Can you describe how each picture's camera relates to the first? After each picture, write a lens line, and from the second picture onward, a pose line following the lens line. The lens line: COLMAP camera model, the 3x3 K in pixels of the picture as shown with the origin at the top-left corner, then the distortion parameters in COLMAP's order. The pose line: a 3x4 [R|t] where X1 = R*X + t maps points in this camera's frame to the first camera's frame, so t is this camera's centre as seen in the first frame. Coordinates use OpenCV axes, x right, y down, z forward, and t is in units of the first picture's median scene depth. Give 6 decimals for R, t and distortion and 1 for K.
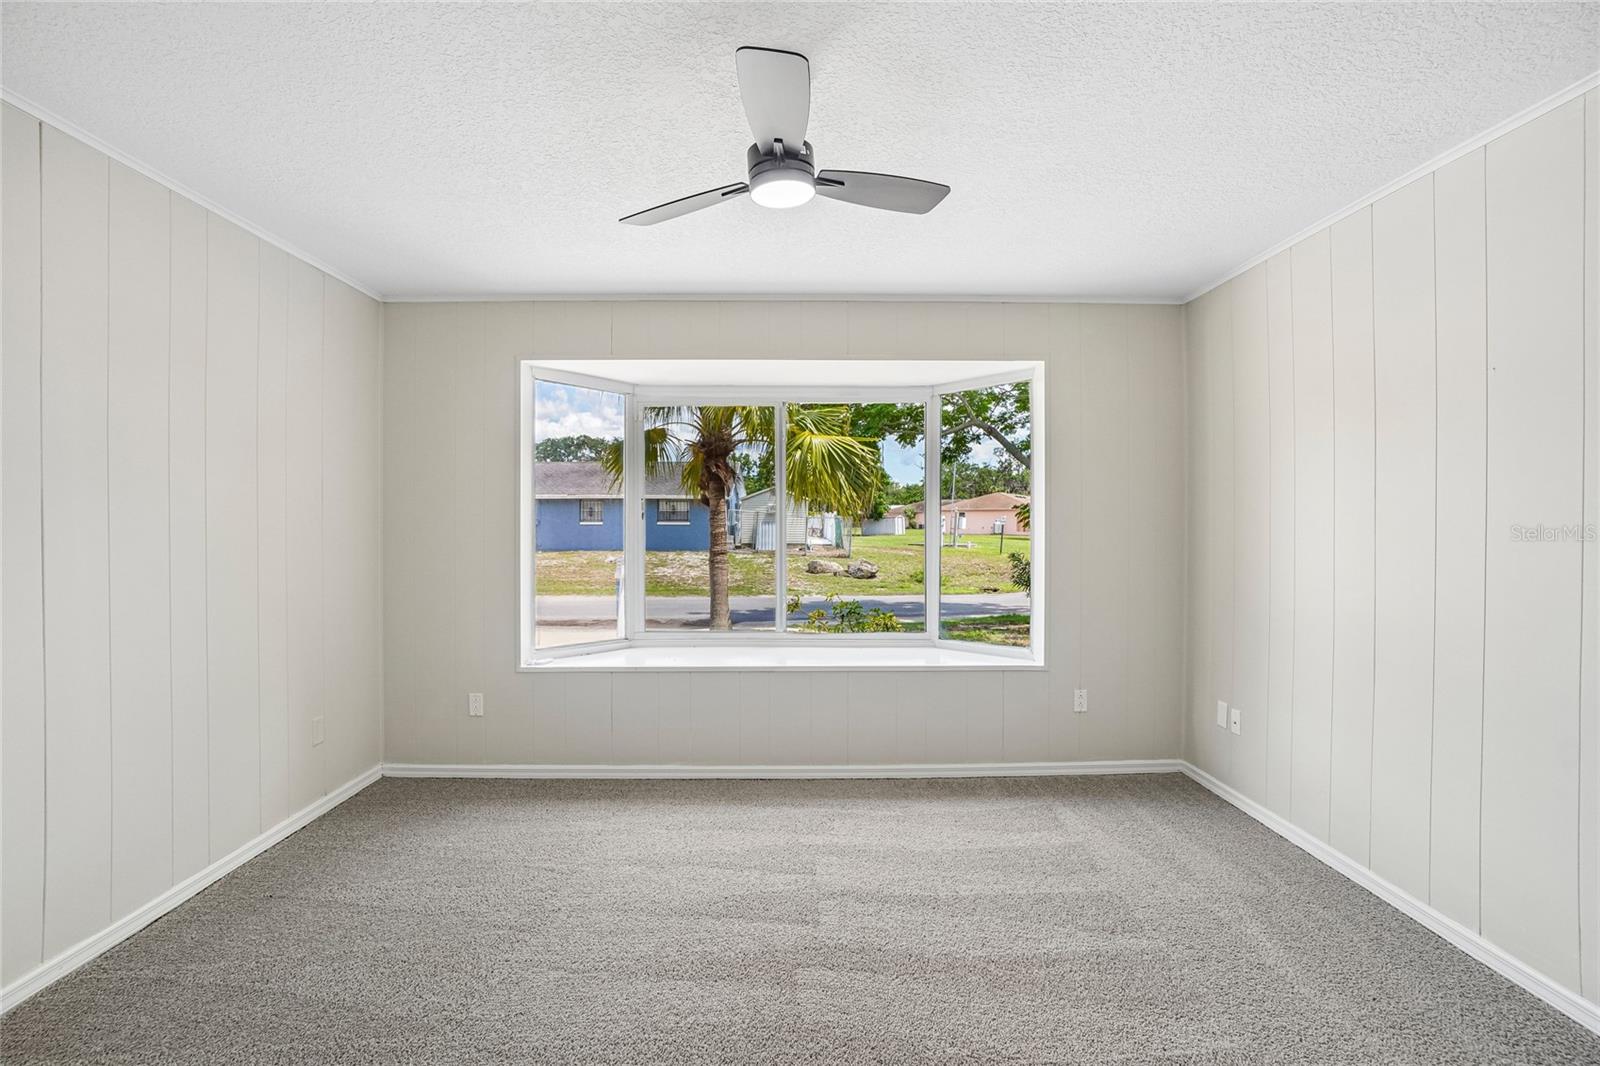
lens RADIAL K [[706.1, 0, 803.3], [0, 706.1, 521.4], [0, 0, 1]] dist [-0.068343, 0.025955]
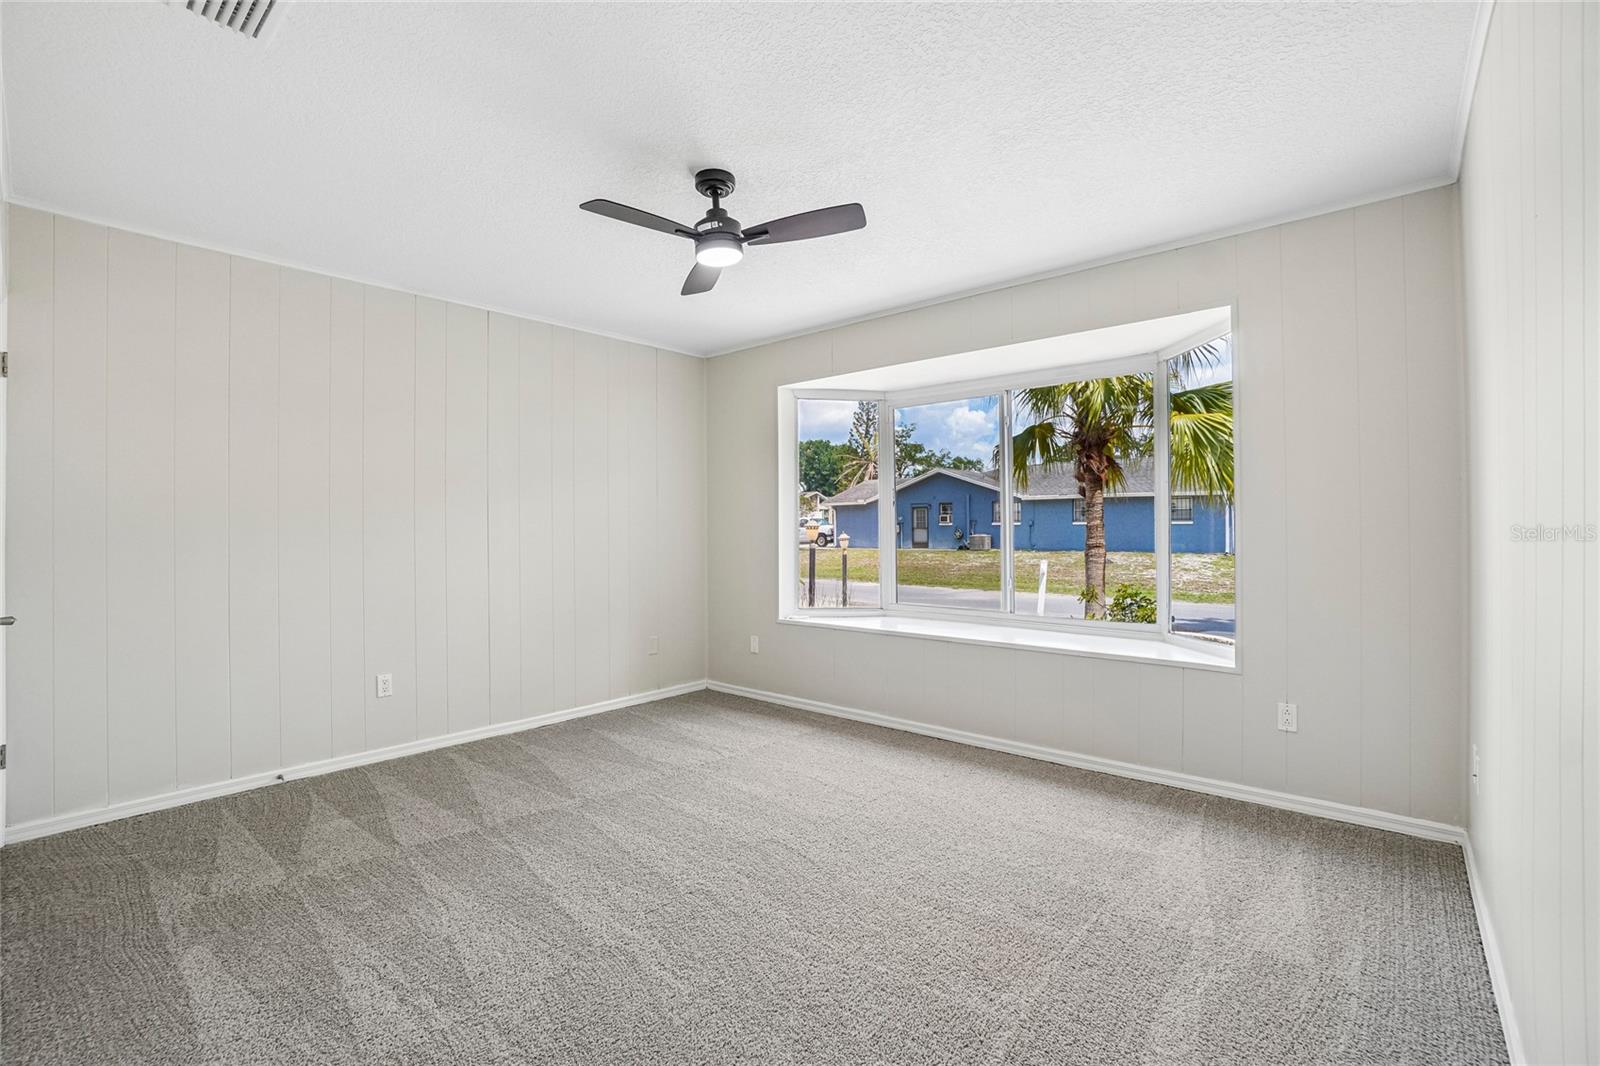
lens RADIAL K [[706.1, 0, 803.3], [0, 706.1, 521.4], [0, 0, 1]] dist [-0.068343, 0.025955]
pose [[0.744981, -0.009317, -0.667020, 0.512599], [0.006632, 0.999956, -0.006561, 0.033200], [0.667052, 0.000464, 0.745011, 0.039491]]
